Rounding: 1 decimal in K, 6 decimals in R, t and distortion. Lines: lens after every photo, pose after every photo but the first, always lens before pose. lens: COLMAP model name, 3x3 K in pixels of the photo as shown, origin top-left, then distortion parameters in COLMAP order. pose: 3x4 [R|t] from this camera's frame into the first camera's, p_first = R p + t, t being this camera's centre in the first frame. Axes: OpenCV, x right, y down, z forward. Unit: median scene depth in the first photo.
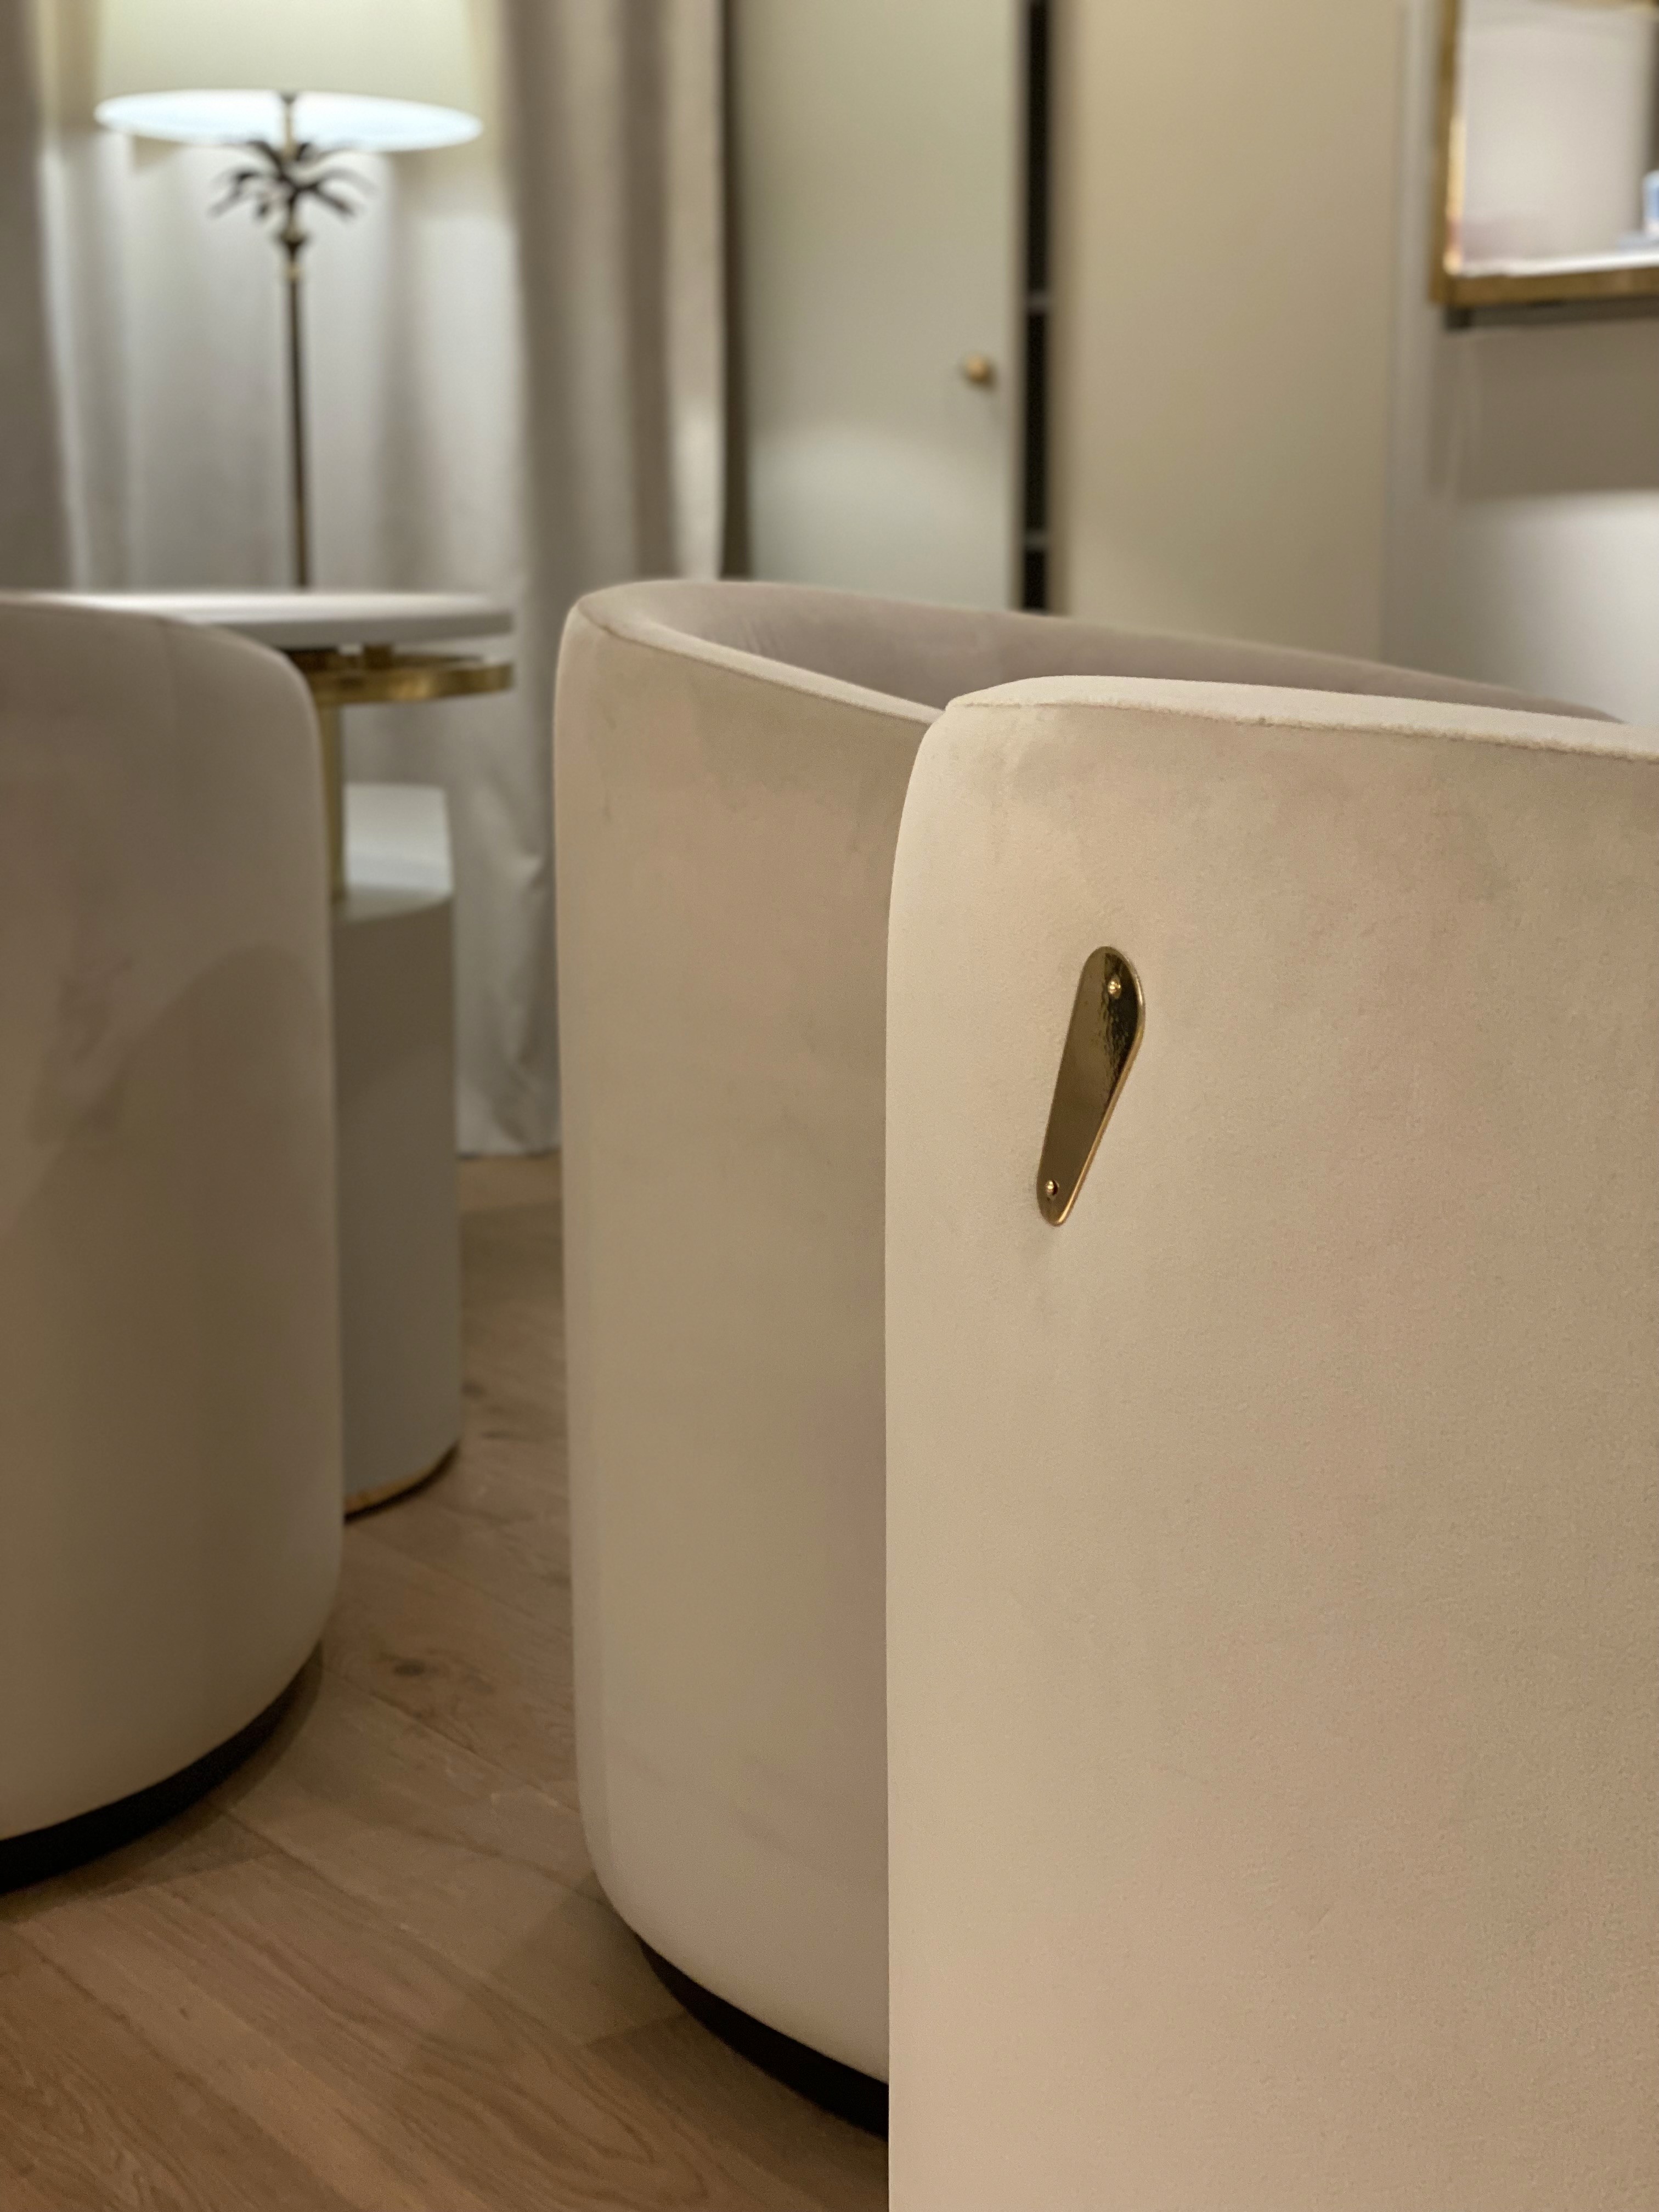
lens RADIAL K [[3378.6, 0, 829.5], [0, 3378.6, 1106.0], [0, 0, 1]] dist [0.107686, -0.032330]
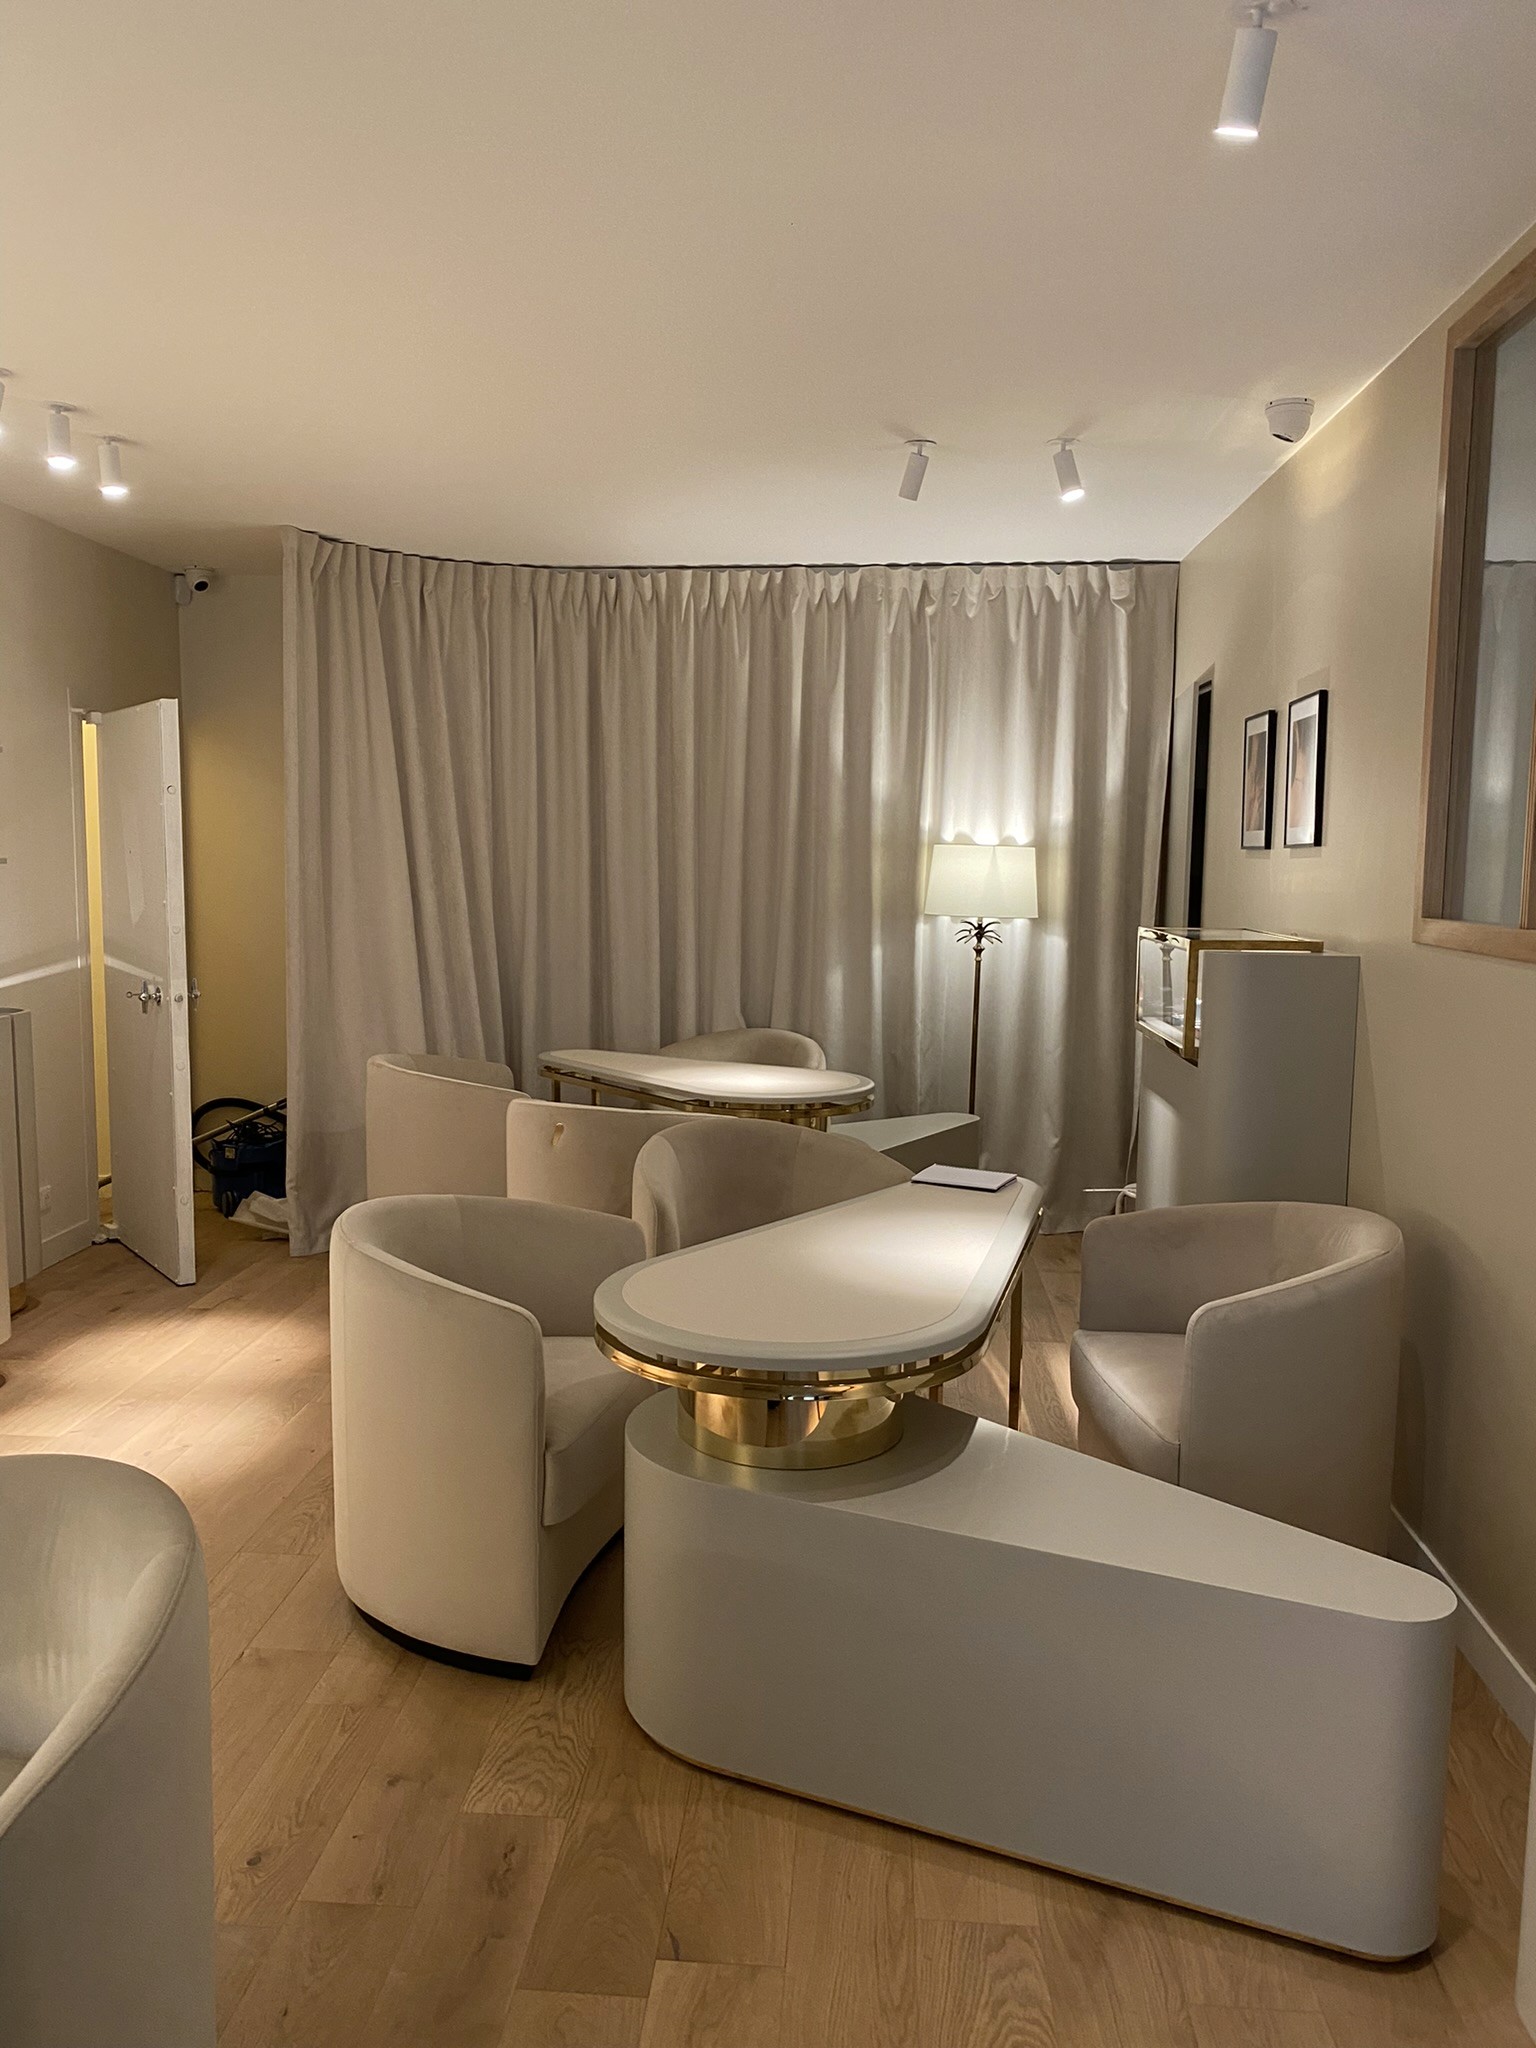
lens RADIAL K [[1551.5, 0, 768.0], [0, 1551.5, 1024.0], [0, 0, 1]] dist [0.010893, -0.001592]
pose [[0.760685, 0.086453, -0.643338, 1.000782], [-0.126589, 0.991820, -0.016396, -0.191283], [0.636658, 0.093912, 0.765407, -0.442473]]
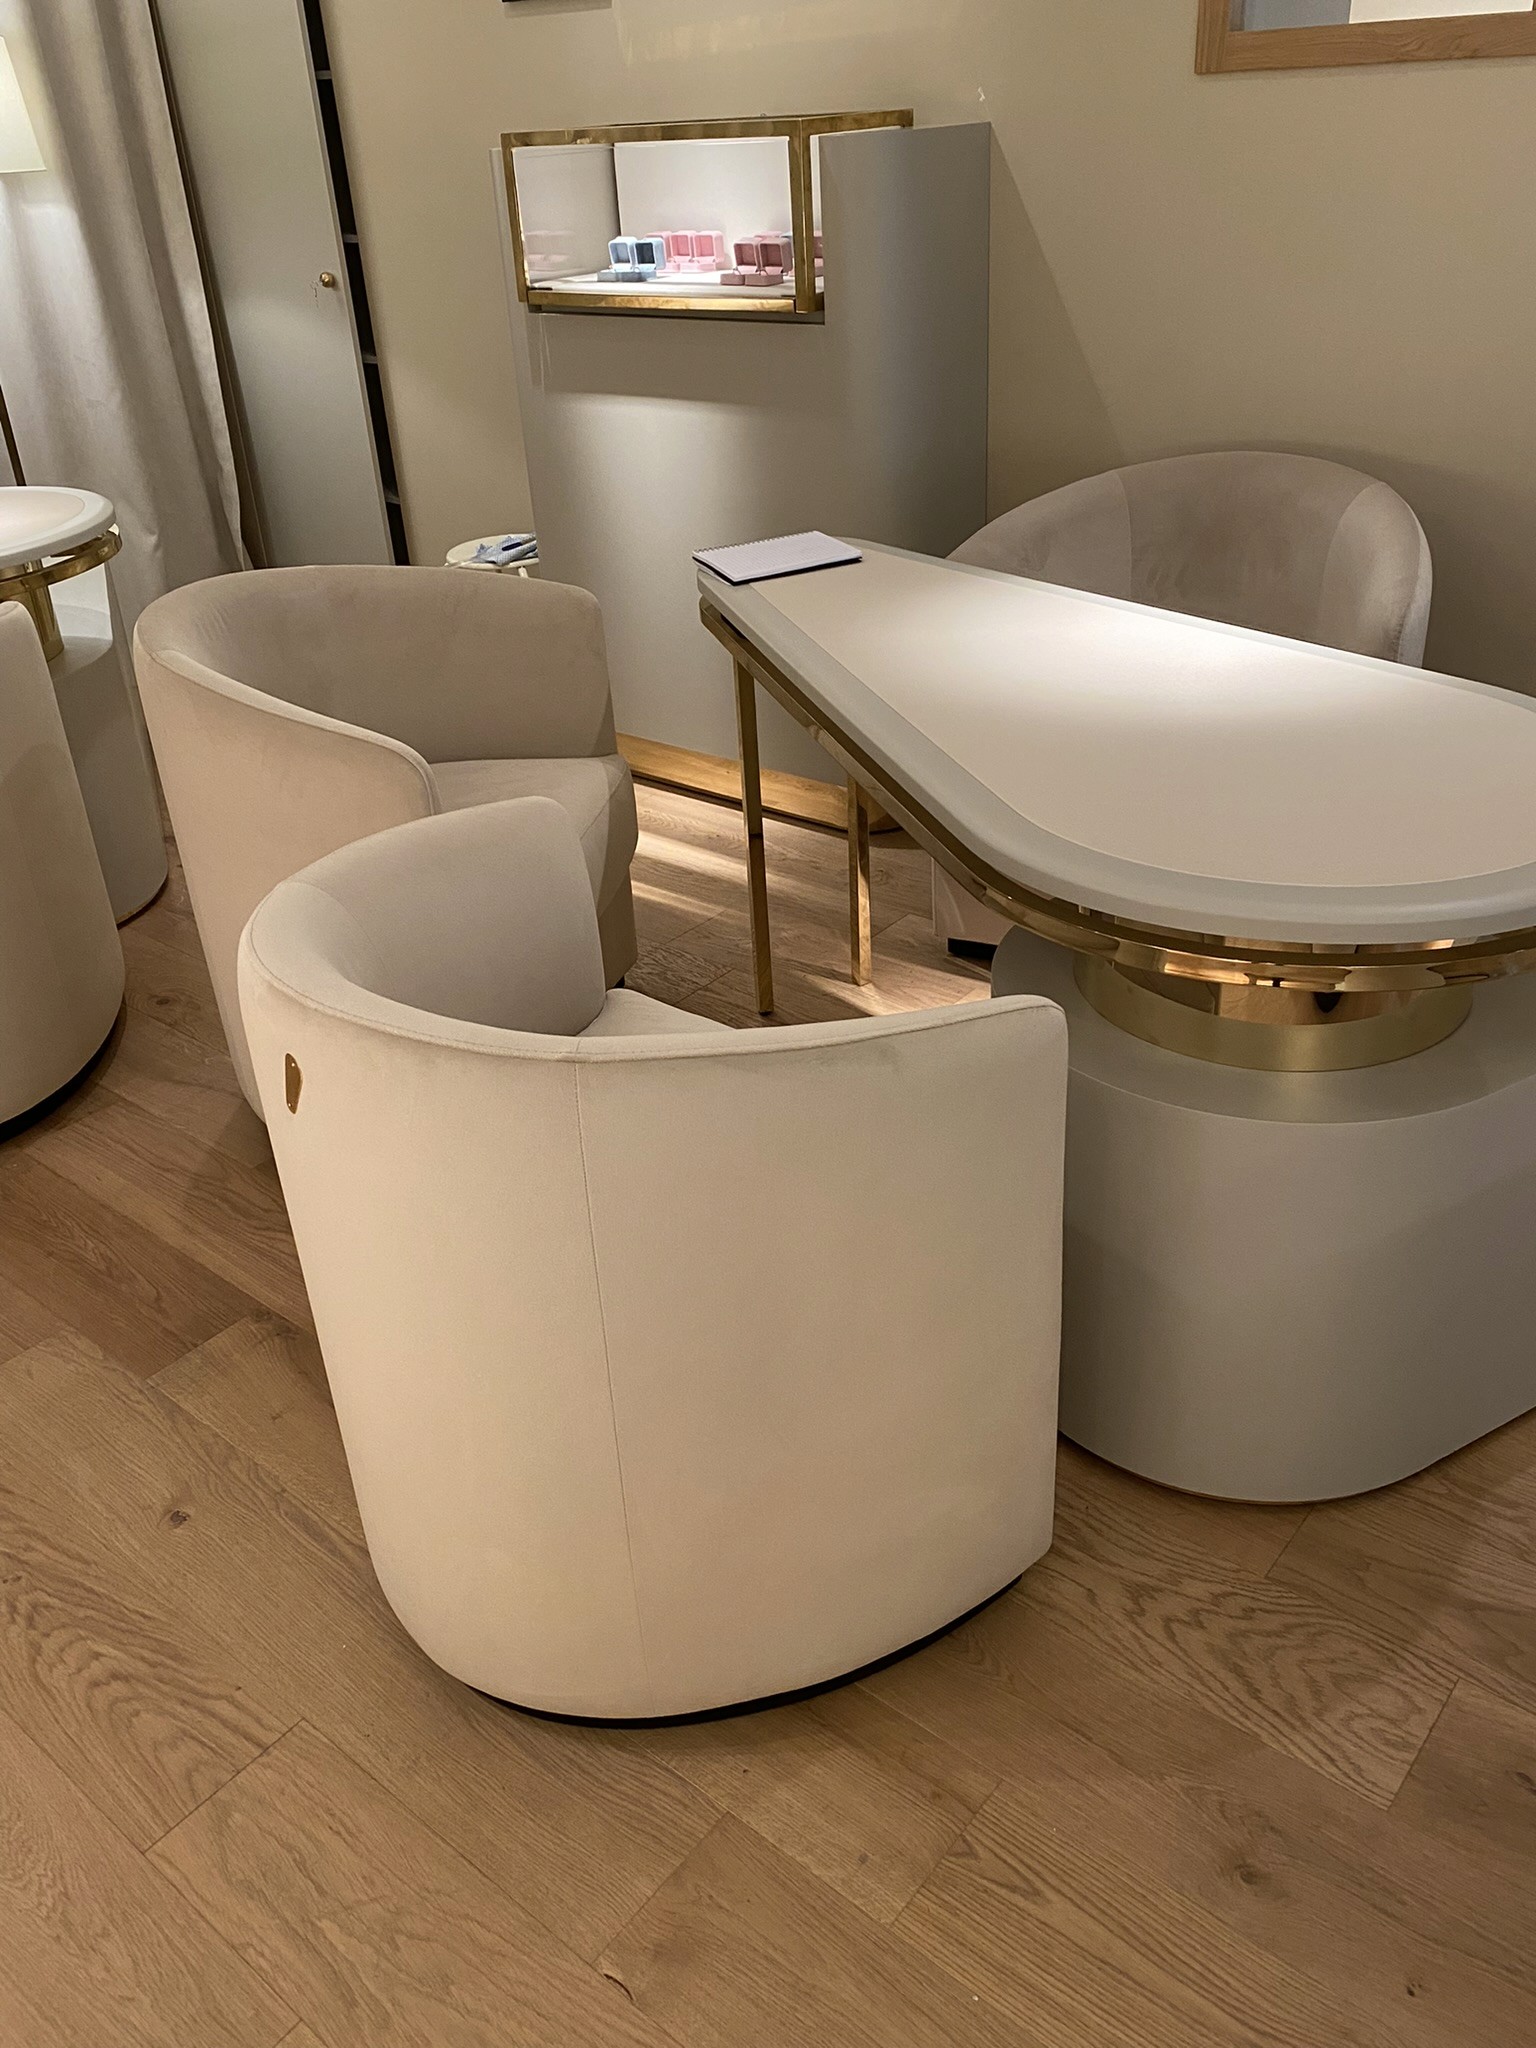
lens RADIAL K [[1676.0, 0, 765.0], [0, 1676.0, 997.1], [0, 0, 1]] dist [0.014413, -0.001337]
pose [[0.970175, -0.155757, 0.185745, 0.066193], [0.088766, 0.941300, 0.325692, -0.173658], [-0.225570, -0.299490, 0.927051, -0.204939]]
